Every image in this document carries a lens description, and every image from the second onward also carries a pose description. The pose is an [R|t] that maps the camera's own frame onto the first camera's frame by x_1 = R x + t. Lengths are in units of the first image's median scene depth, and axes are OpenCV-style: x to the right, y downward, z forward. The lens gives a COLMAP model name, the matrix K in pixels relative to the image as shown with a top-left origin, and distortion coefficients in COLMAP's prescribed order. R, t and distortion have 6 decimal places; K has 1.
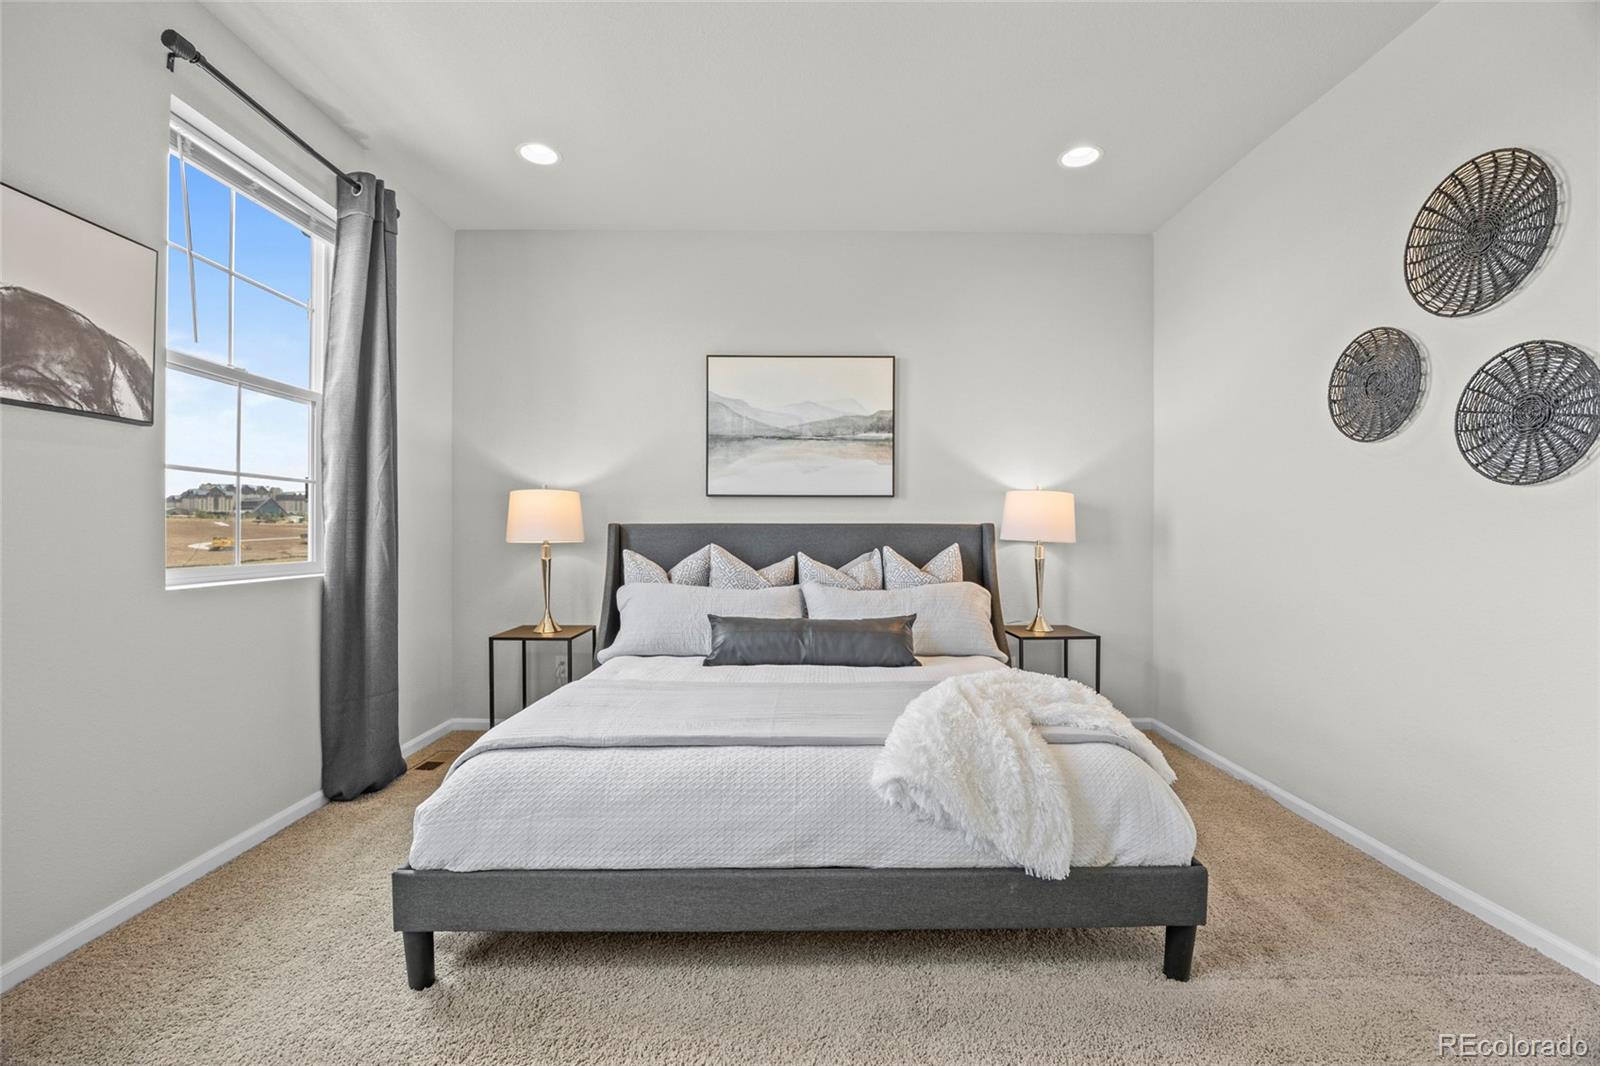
lens RADIAL K [[694.2, 0, 803.3], [0, 694.2, 531.1], [0, 0, 1]] dist [-0.017416, -0.000100]
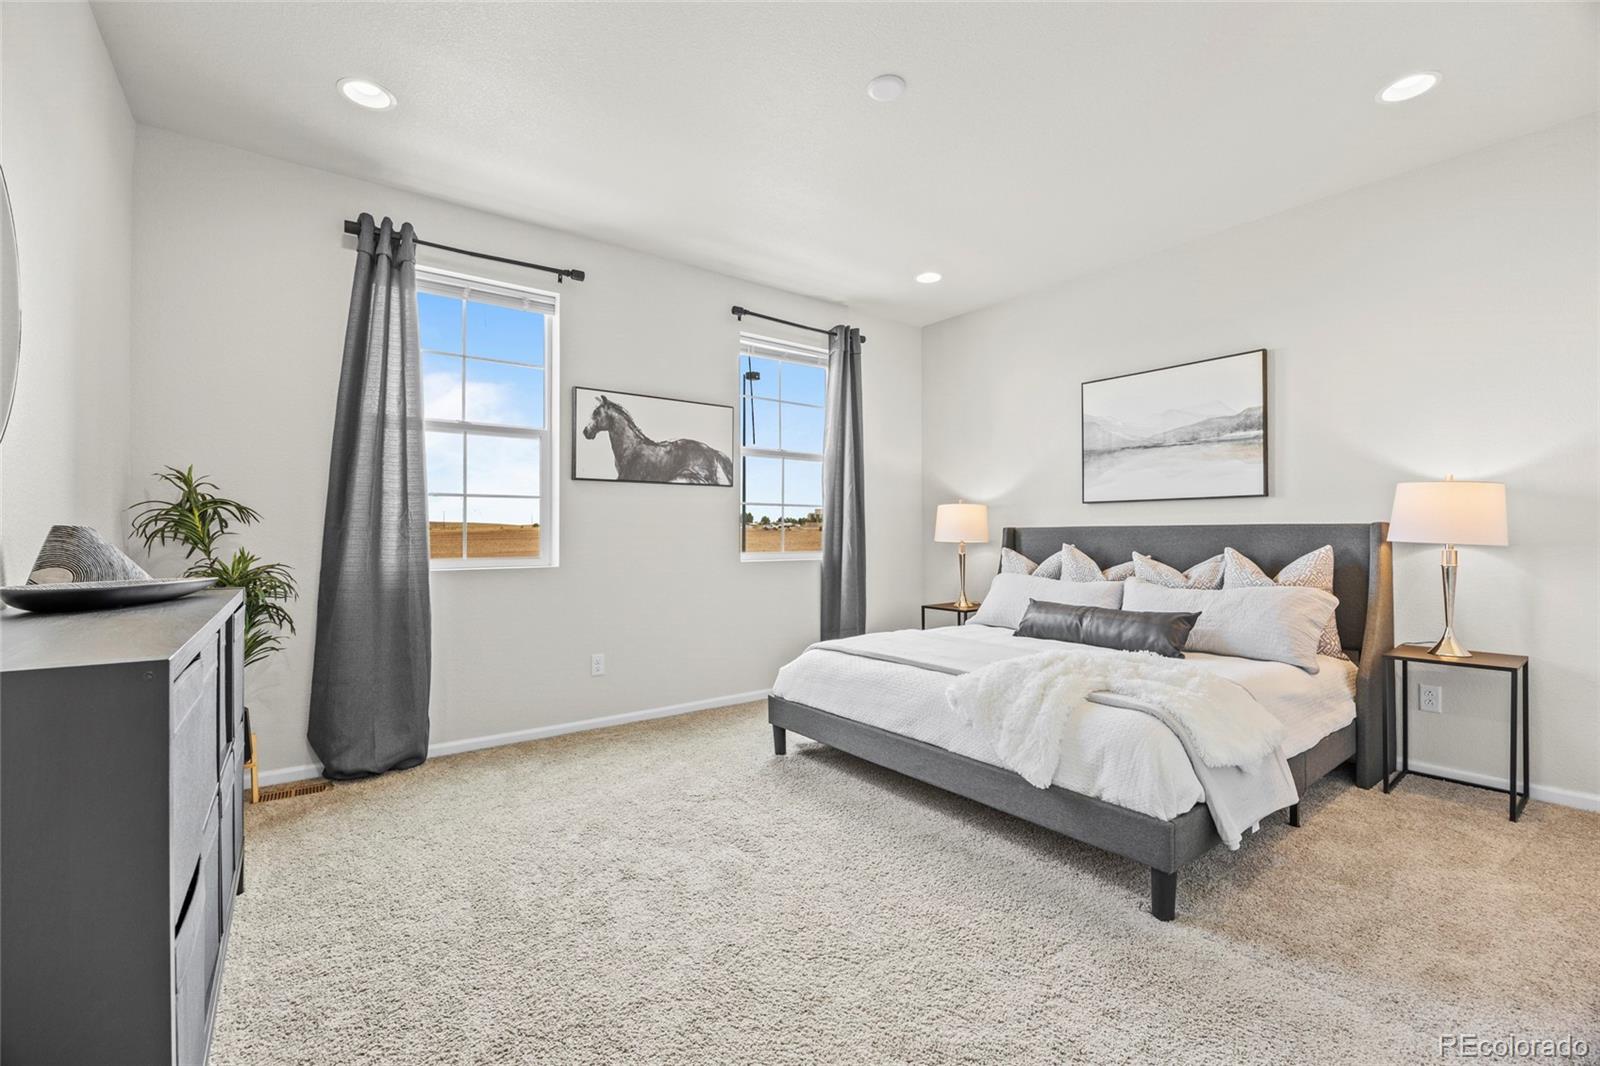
lens RADIAL K [[694.2, 0, 779.7], [0, 694.2, 530.8], [0, 0, 1]] dist [-0.017416, -0.000100]
pose [[0.575331, -0.007097, -0.817890, 0.676414], [0.003709, 0.999975, -0.006068, 0.001714], [0.817912, 0.000458, 0.575343, -0.117650]]
